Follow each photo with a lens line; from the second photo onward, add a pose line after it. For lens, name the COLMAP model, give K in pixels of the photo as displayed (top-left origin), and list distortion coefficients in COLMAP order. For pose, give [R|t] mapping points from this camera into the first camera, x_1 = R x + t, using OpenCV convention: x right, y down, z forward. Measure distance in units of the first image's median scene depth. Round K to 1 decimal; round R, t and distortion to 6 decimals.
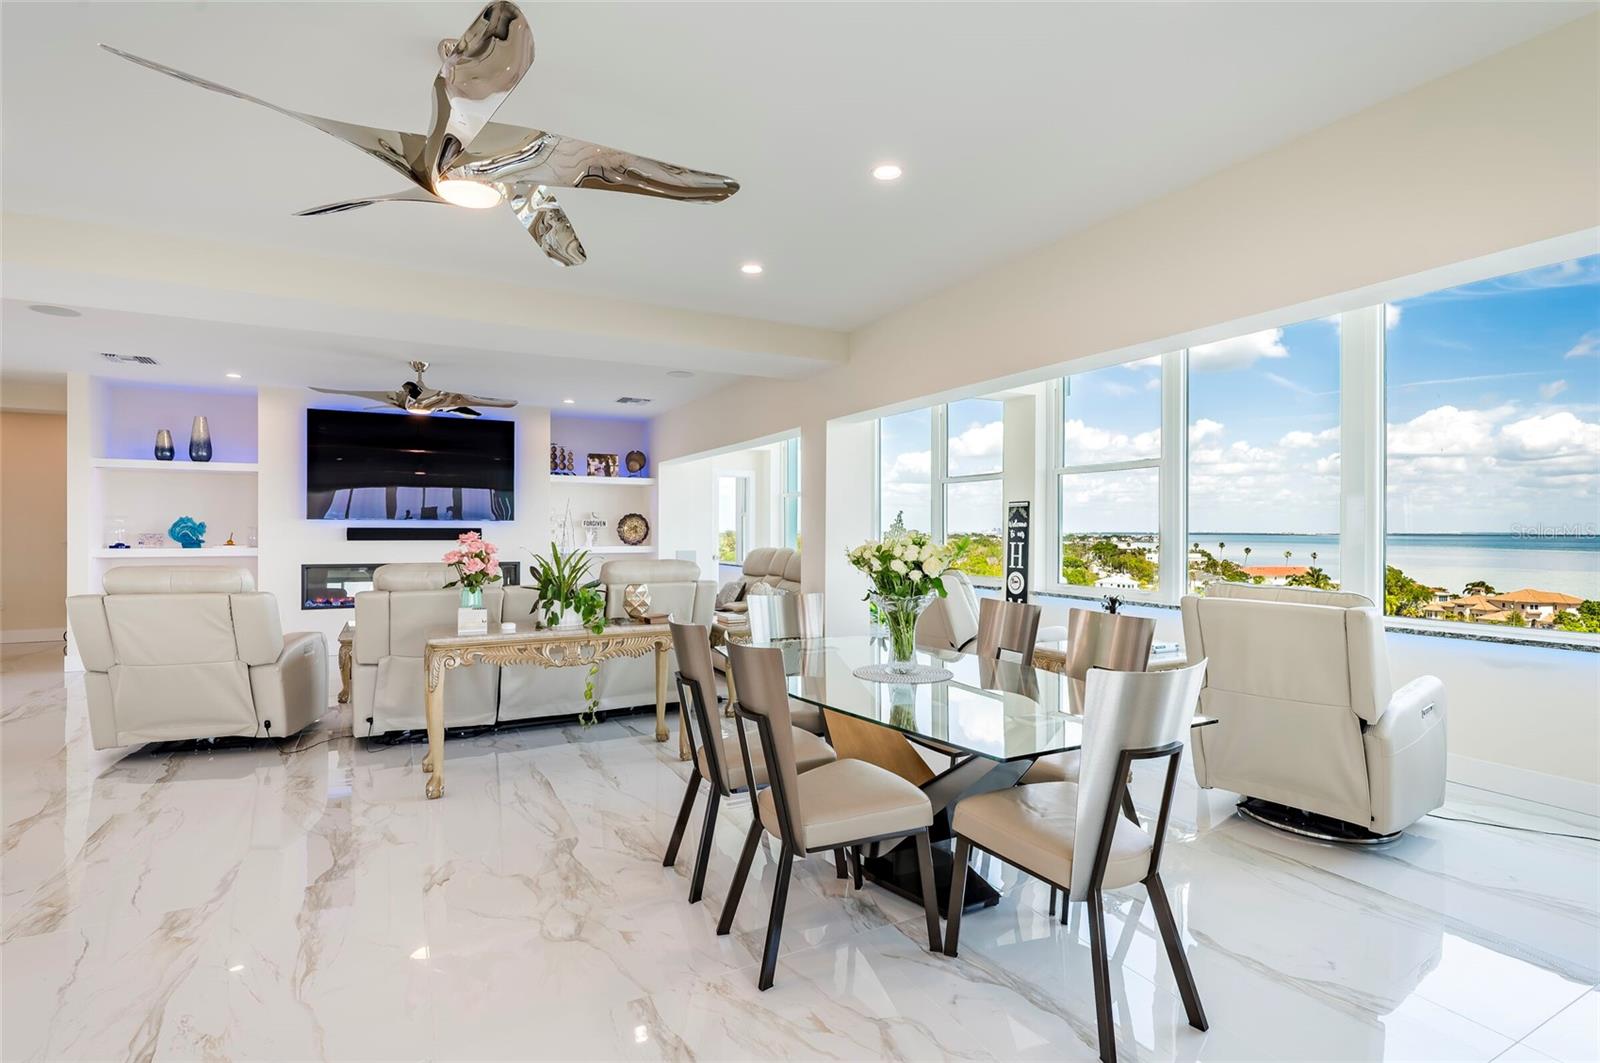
lens RADIAL K [[764.2, 0, 800.0], [0, 764.2, 531.5], [0, 0, 1]] dist [-0.001843, -0.001215]
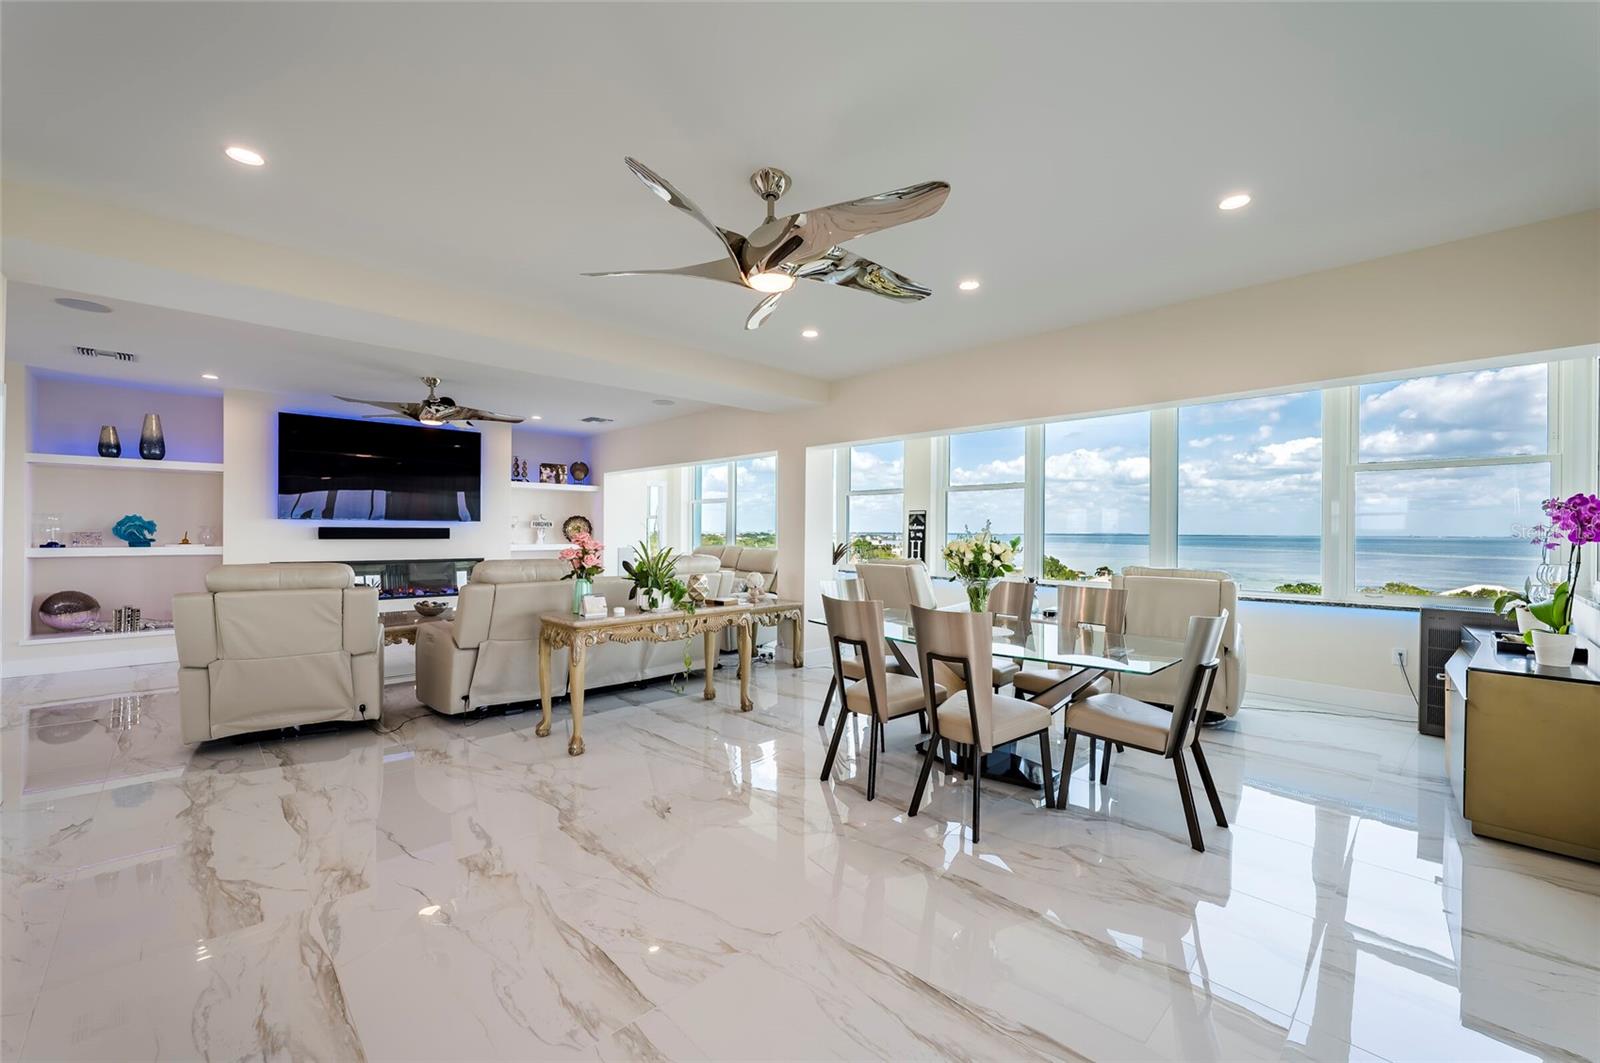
lens RADIAL K [[635.6, 0, 798.9], [0, 635.6, 530.4], [0, 0, 1]] dist [-0.000548, 0.000304]
pose [[0.960580, 0.003640, 0.277980, -0.209419], [-0.003334, 0.999993, -0.001573, -0.001141], [-0.277984, 0.000584, 0.960586, -0.026911]]
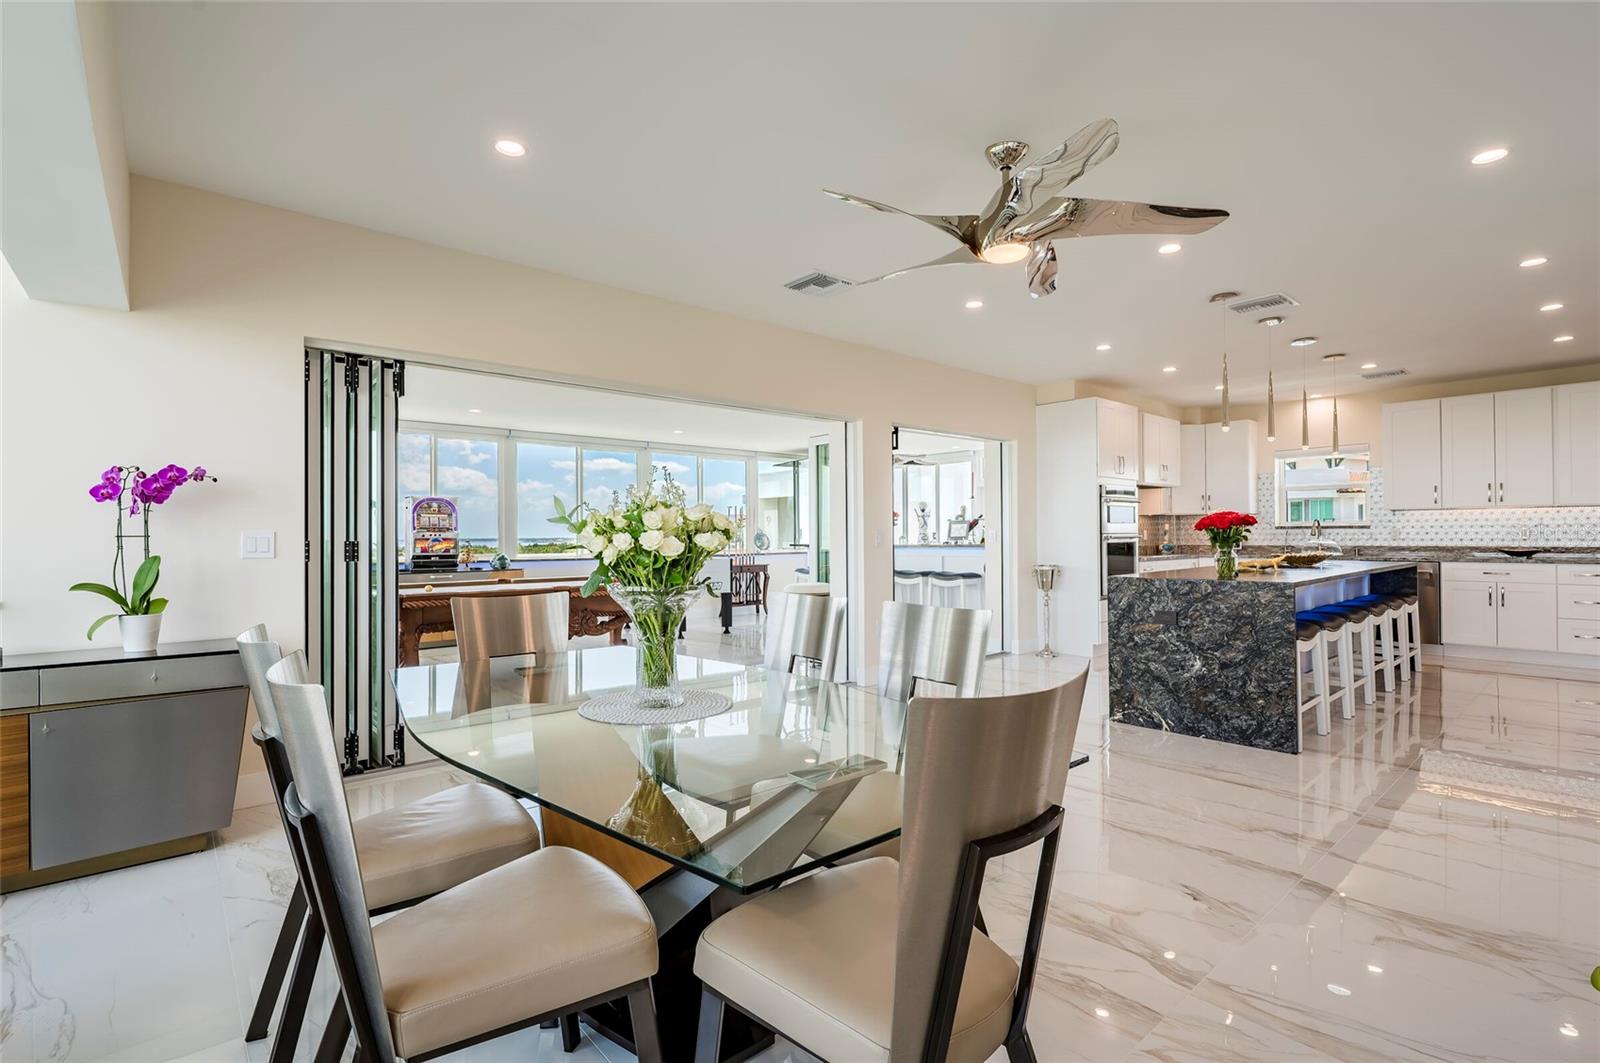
lens RADIAL K [[739.2, 0, 808.6], [0, 739.2, 529.6], [0, 0, 1]] dist [-0.000351, -0.001271]
pose [[-0.971091, 0.000830, -0.238708, 0.063733], [0.002839, 0.999963, -0.008072, 0.015192], [0.238693, -0.008517, -0.971058, 0.653360]]
